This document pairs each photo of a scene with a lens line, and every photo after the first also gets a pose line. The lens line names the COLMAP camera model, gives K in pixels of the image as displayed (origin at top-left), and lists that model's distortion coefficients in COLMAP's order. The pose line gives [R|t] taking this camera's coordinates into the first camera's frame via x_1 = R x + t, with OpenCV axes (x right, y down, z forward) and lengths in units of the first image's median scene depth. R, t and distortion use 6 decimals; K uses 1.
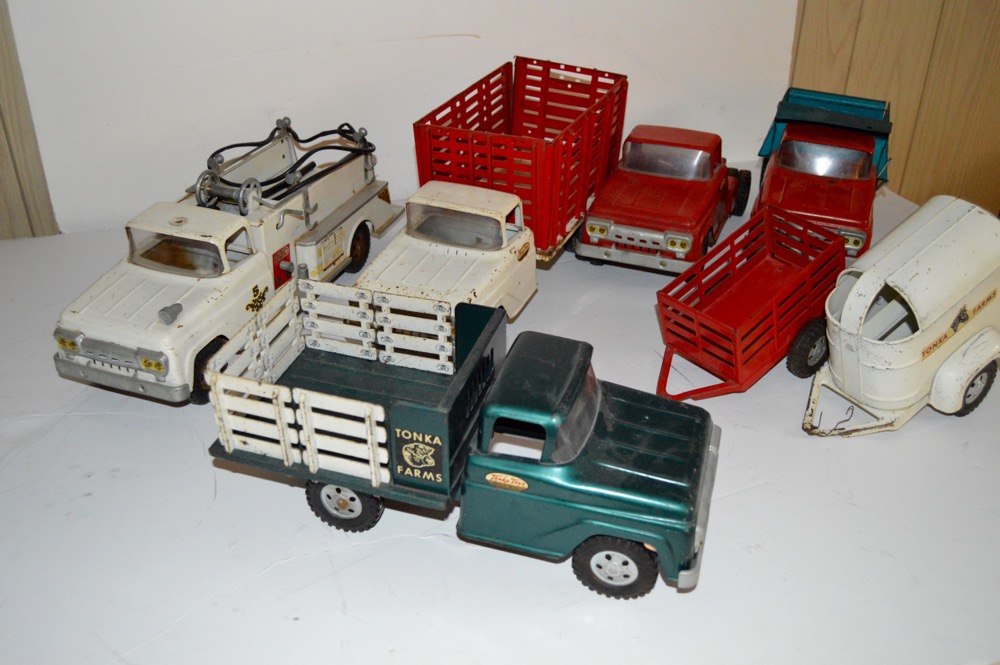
lens RADIAL K [[929.0, 0, 499.1], [0, 929.0, 368.3], [0, 0, 1]] dist [-0.075018, 0.003440]
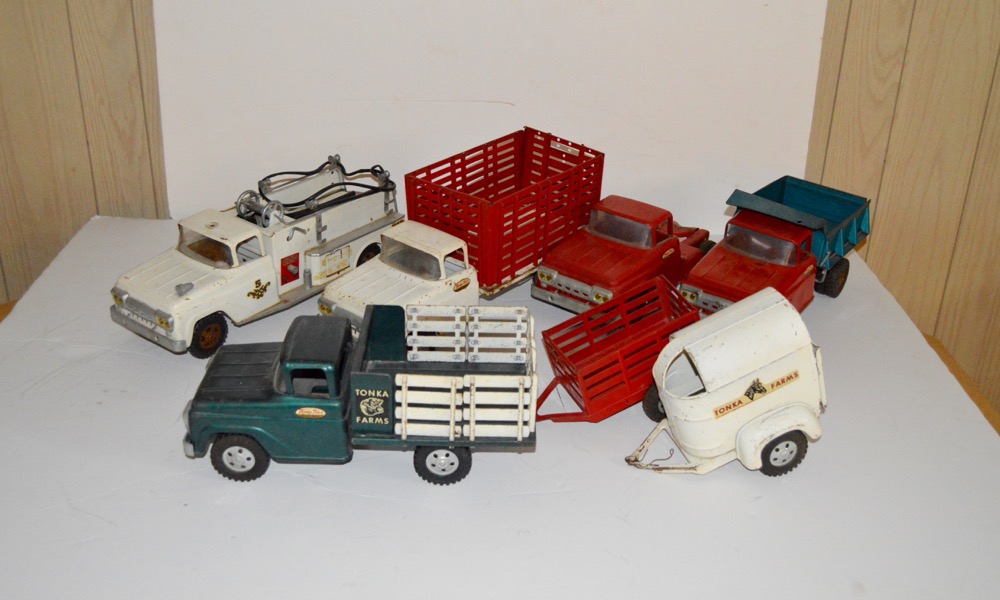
lens RADIAL K [[1040.3, 0, 500.1], [0, 1040.3, 273.1], [0, 0, 1]] dist [-0.063074, 0.000640]
pose [[0.956100, 0.144116, -0.255153, 0.468044], [-0.174687, 0.979389, -0.101401, -0.006988], [0.235281, 0.141521, 0.961569, -0.382274]]
